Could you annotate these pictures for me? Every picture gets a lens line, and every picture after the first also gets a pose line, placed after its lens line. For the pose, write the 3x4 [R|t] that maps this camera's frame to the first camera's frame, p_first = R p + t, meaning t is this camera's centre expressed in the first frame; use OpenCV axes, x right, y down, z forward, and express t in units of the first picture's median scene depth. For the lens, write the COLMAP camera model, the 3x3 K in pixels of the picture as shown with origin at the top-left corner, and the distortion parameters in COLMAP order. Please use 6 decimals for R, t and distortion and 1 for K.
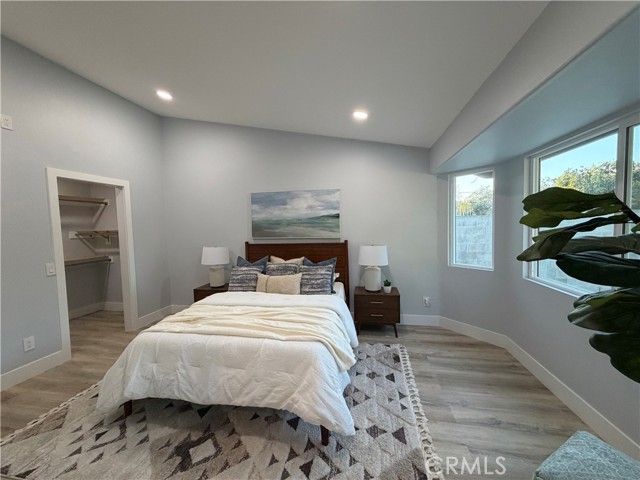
lens RADIAL K [[256.2, 0, 320.0], [0, 256.2, 240.0], [0, 0, 1]] dist [-0.001806, -0.000063]
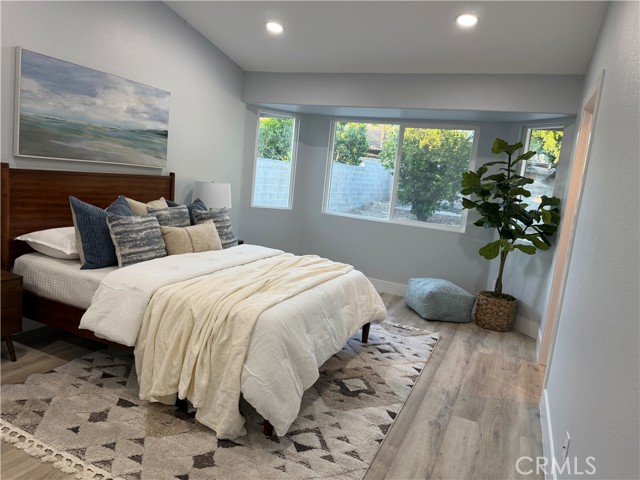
lens RADIAL K [[457.7, 0, 320.0], [0, 457.7, 240.0], [0, 0, 1]] dist [0.018899, -0.007903]
pose [[0.215873, -0.094914, 0.971797, -0.993578], [-0.053706, 0.992603, 0.108876, 0.024298], [-0.974943, -0.075694, 0.209179, 0.355877]]
